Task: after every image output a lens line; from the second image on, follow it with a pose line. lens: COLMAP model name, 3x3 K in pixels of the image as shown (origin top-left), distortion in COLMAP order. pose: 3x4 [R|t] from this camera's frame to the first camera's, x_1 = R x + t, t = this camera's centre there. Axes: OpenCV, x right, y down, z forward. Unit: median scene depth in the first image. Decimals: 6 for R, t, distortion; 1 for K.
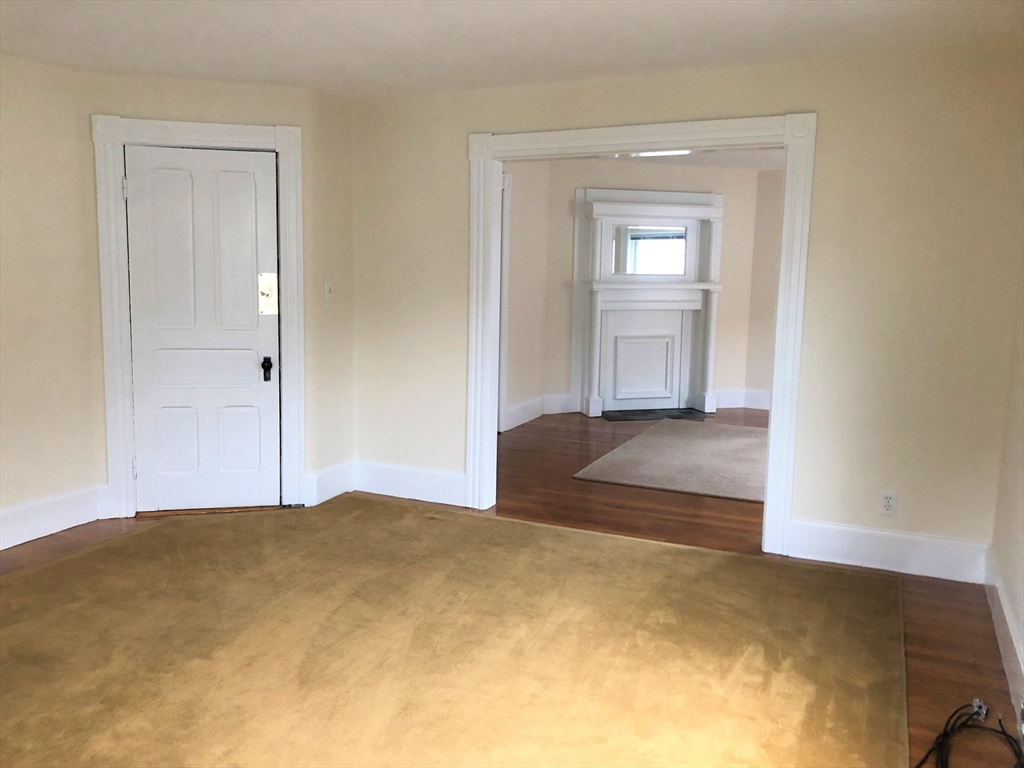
lens RADIAL K [[857.3, 0, 505.0], [0, 857.3, 377.0], [0, 0, 1]] dist [0.102911, -0.002893]
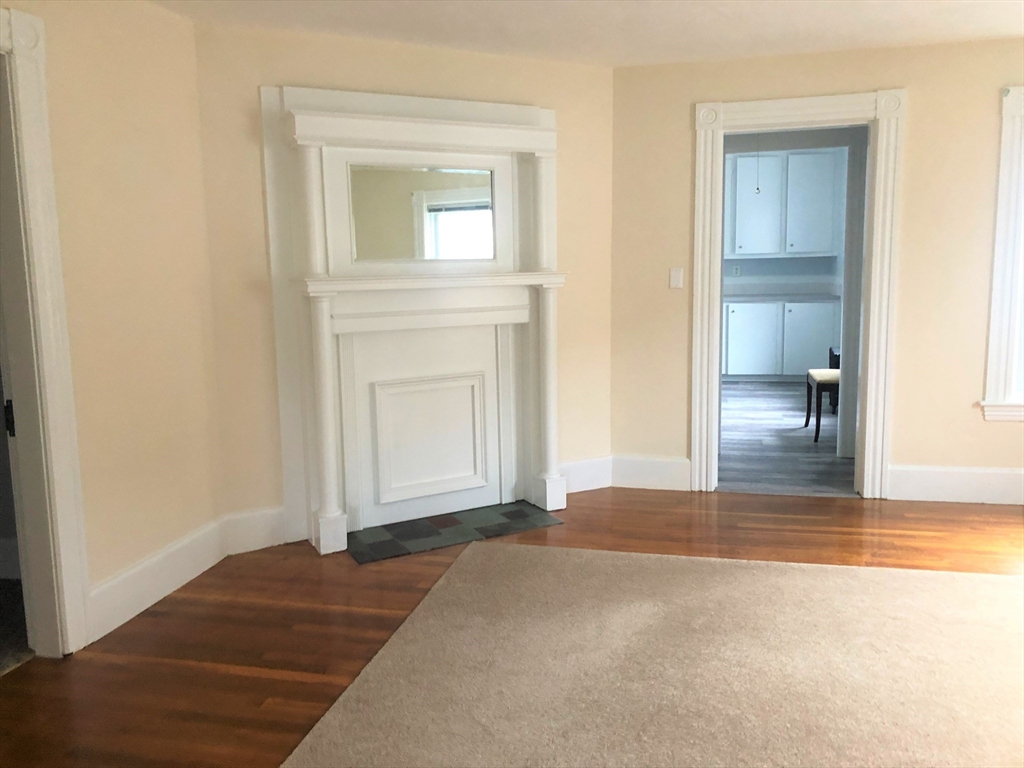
lens RADIAL K [[857.3, 0, 512.8], [0, 857.3, 387.2], [0, 0, 1]] dist [0.102911, -0.002893]
pose [[0.980509, -0.063313, 0.185993, 0.115107], [0.059350, 0.997877, 0.026805, -0.053032], [-0.187295, -0.015243, 0.982185, 0.474255]]
